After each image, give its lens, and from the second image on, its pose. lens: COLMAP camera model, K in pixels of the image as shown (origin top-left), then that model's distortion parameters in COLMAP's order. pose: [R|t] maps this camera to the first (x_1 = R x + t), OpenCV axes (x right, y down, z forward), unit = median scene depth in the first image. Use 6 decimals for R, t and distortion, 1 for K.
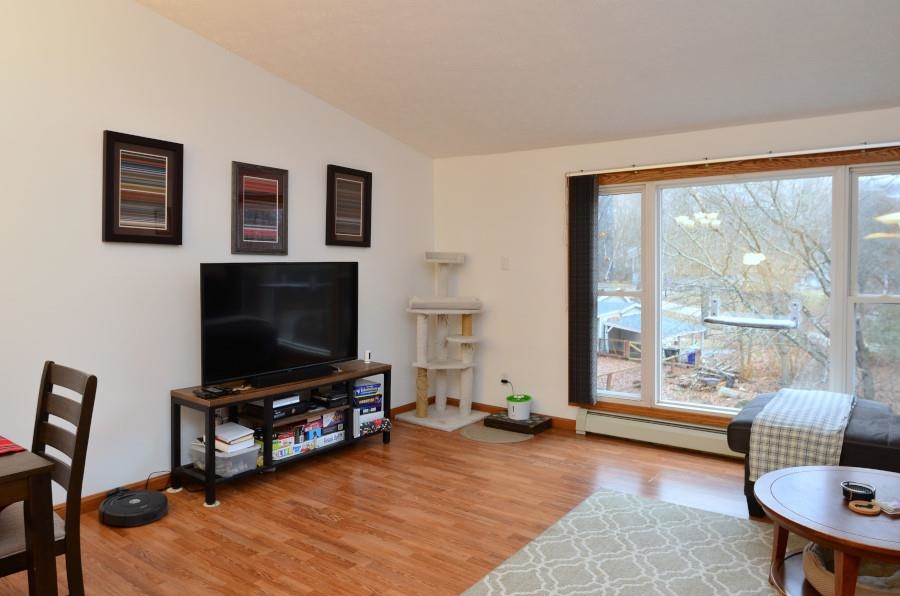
lens RADIAL K [[624.6, 0, 453.9], [0, 624.6, 293.6], [0, 0, 1]] dist [0.006439, -0.043642]
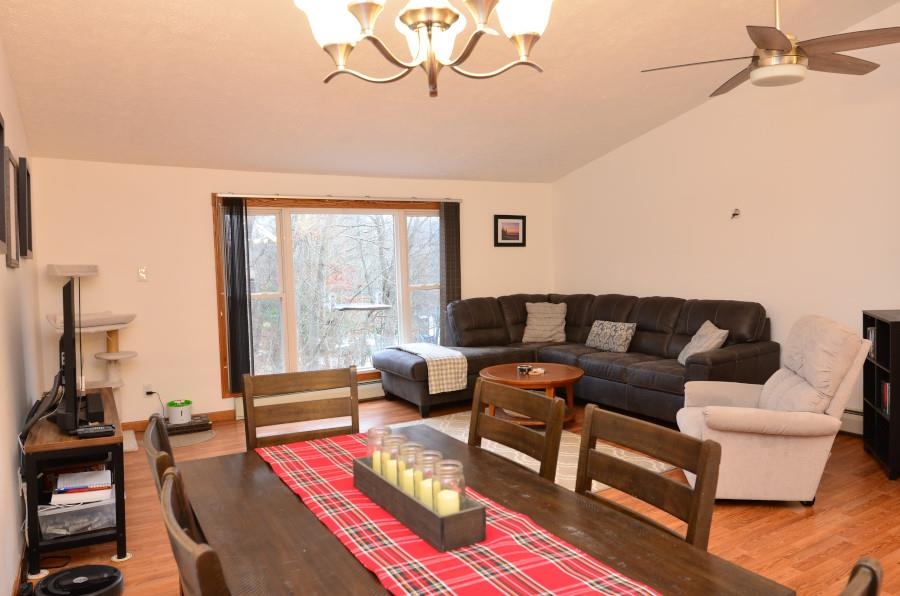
lens RADIAL K [[627.3, 0, 453.7], [0, 627.3, 293.4], [0, 0, 1]] dist [0.009673, -0.048241]
pose [[0.384273, -0.057058, 0.921454, -0.849610], [0.070393, 0.996994, 0.032380, -0.021993], [-0.920532, 0.052422, 0.387135, 0.204490]]
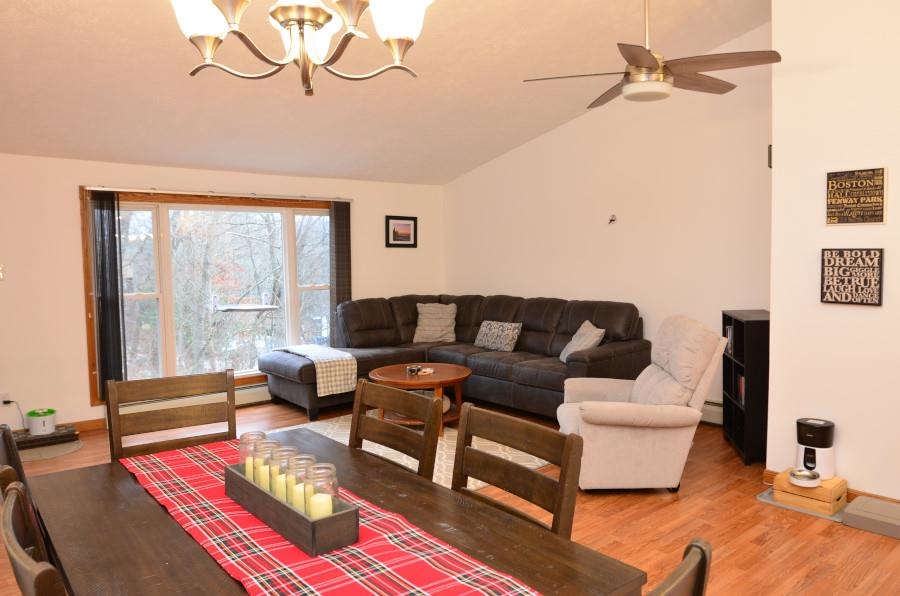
lens RADIAL K [[627.3, 0, 453.7], [0, 627.3, 293.4], [0, 0, 1]] dist [0.009673, -0.048241]
pose [[0.227048, -0.055732, 0.972288, -0.848808], [0.062287, 0.997148, 0.042612, -0.021966], [-0.971890, 0.050886, 0.229872, 0.191601]]
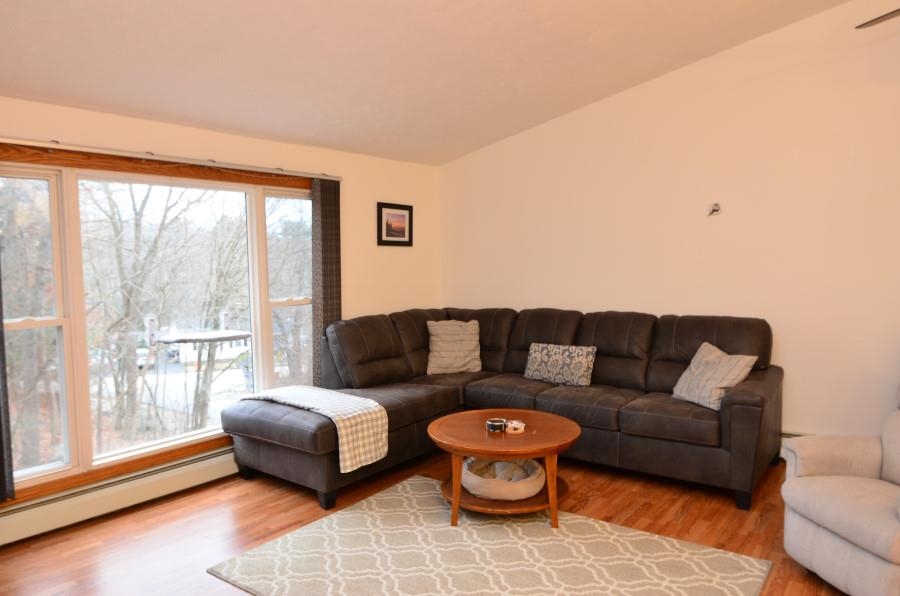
lens RADIAL K [[627.3, 0, 453.7], [0, 627.3, 293.4], [0, 0, 1]] dist [0.009673, -0.048241]
pose [[-0.002576, -0.050450, 0.998723, -0.477643], [0.064185, 0.996659, 0.050511, -0.044026], [-0.997935, 0.064233, 0.000671, 0.620927]]
